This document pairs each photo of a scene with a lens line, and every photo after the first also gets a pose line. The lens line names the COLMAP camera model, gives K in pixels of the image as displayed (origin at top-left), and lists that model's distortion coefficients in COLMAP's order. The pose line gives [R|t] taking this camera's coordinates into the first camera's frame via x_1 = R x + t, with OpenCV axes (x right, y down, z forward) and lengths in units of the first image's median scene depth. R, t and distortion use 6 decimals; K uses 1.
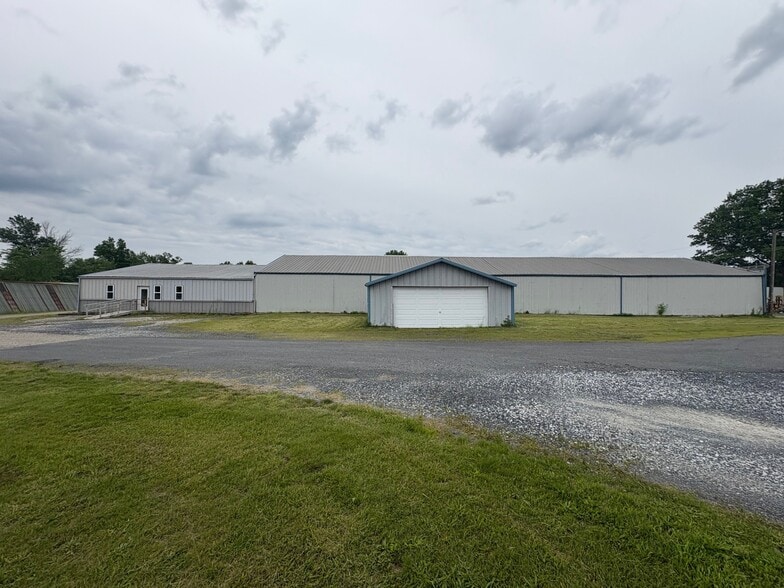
lens RADIAL K [[322.8, 0, 390.6], [0, 322.8, 295.0], [0, 0, 1]] dist [0.001889, -0.000654]
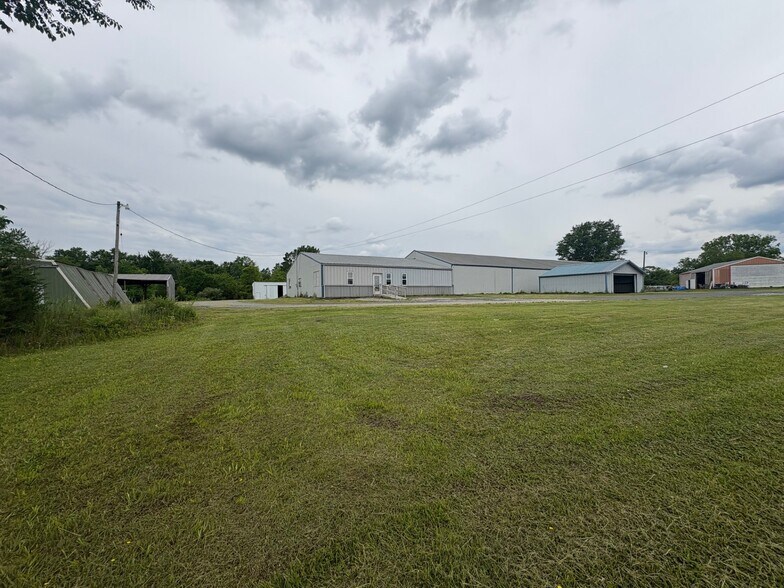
lens RADIAL K [[322.8, 0, 382.5], [0, 322.8, 278.4], [0, 0, 1]] dist [0.001889, -0.000654]
pose [[0.868697, 0.006564, 0.495300, -0.977815], [0.015094, 0.999097, -0.039714, 0.026918], [-0.495114, 0.041976, 0.867814, -0.000475]]
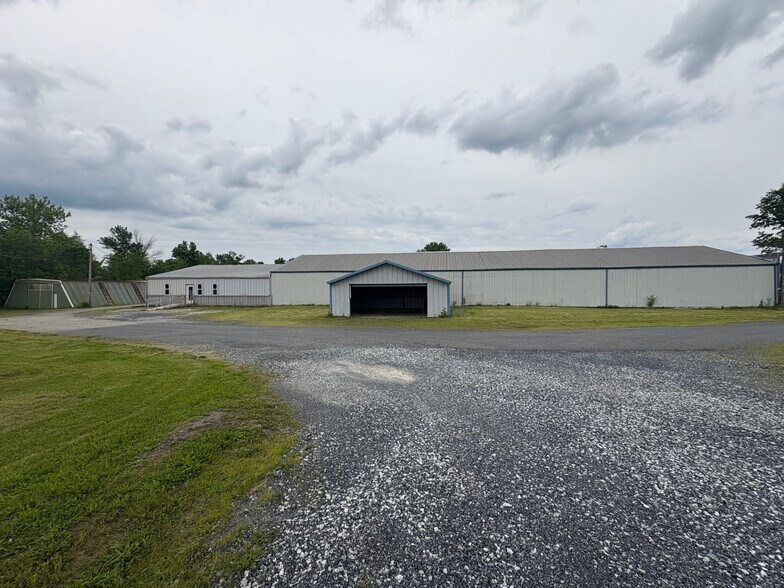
lens RADIAL K [[325.8, 0, 388.8], [0, 325.8, 292.6], [0, 0, 1]] dist [0.002888, -0.001017]
pose [[0.984203, -0.008521, -0.176838, 0.168853], [0.011913, 0.999765, 0.018129, -0.006942], [0.176642, -0.019949, 0.984073, -0.089008]]
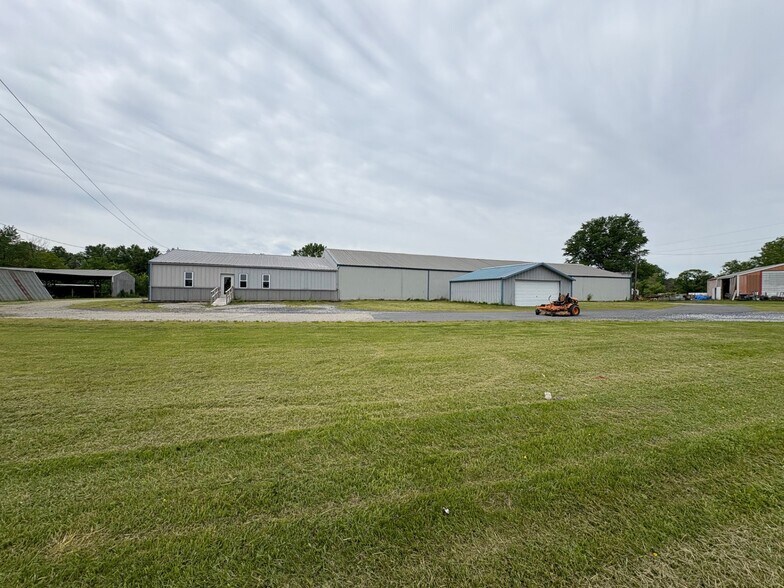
lens RADIAL K [[322.8, 0, 389.2], [0, 322.8, 278.7], [0, 0, 1]] dist [0.001889, -0.000654]
pose [[0.926989, 0.021586, 0.374467, -0.502418], [-0.009723, 0.999390, -0.033540, 0.011411], [-0.374962, 0.027450, 0.926634, -0.082253]]
